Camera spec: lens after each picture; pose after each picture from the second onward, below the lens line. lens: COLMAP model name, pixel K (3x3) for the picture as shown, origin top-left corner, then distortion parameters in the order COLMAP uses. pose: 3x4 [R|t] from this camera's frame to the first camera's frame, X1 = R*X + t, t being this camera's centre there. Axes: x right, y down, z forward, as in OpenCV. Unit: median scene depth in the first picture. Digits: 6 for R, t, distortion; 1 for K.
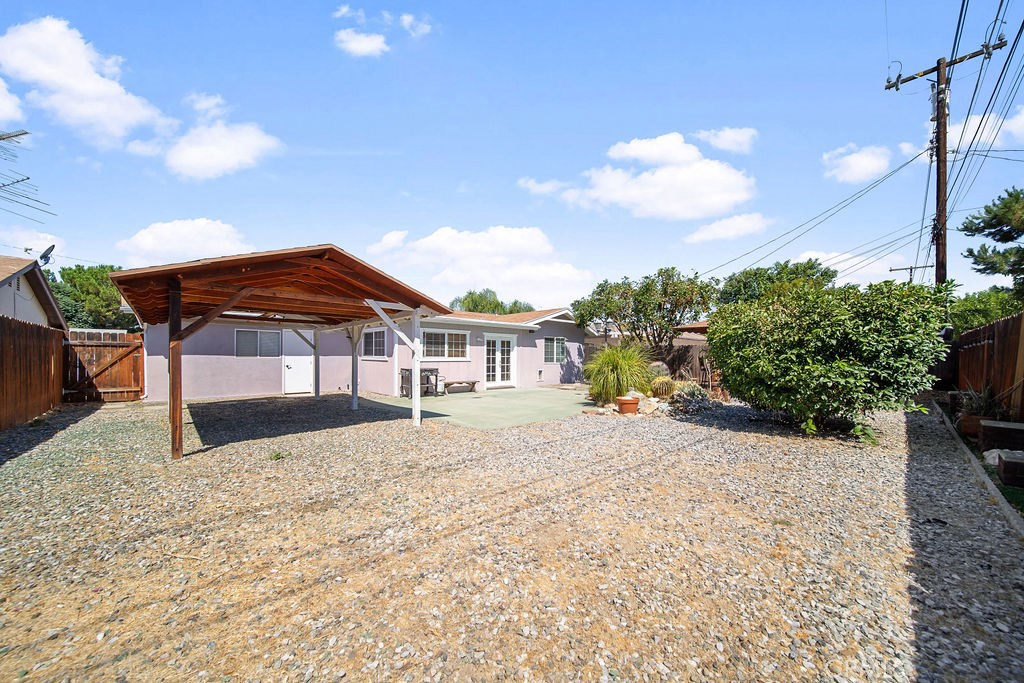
lens RADIAL K [[365.7, 0, 512.9], [0, 365.7, 359.8], [0, 0, 1]] dist [0.000041, -0.000076]
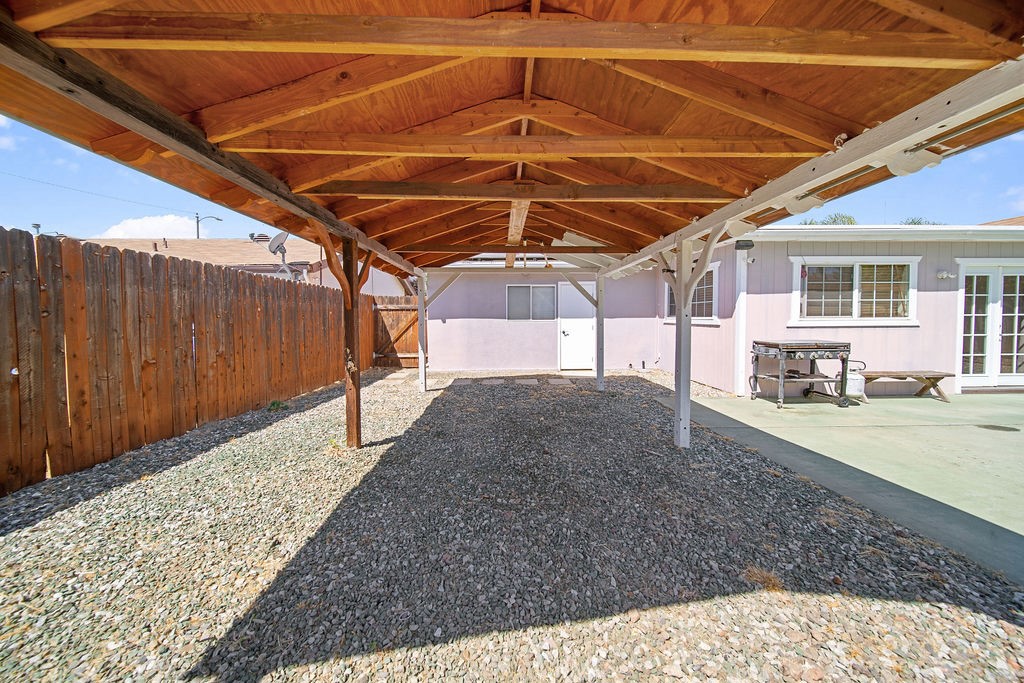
lens RADIAL K [[361.5, 0, 512.2], [0, 361.5, 335.3], [0, 0, 1]] dist [-0.001602, -0.000601]
pose [[0.741820, 0.020639, -0.670281, -0.179315], [0.003723, 0.999384, 0.034893, -0.002054], [0.670589, -0.028379, 0.741286, 0.338984]]
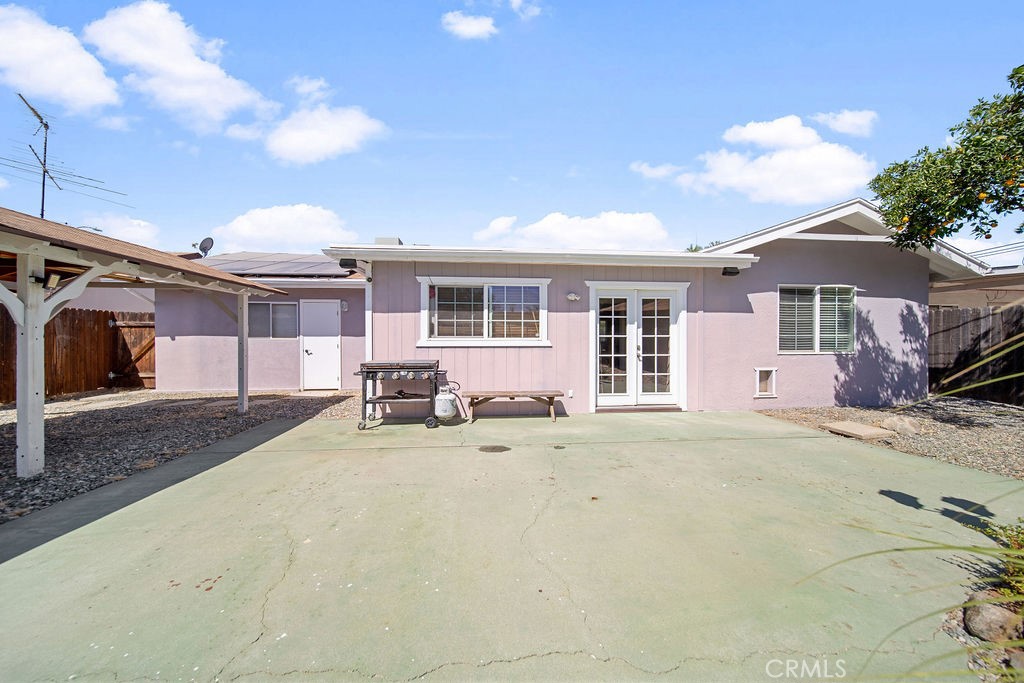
lens RADIAL K [[353.7, 0, 515.2], [0, 353.7, 339.2], [0, 0, 1]] dist [-0.001110, -0.000138]
pose [[0.790889, -0.001781, -0.611957, 0.109574], [-0.002260, 0.999980, -0.005830, -0.002548], [0.611956, 0.005994, 0.790869, 0.605374]]
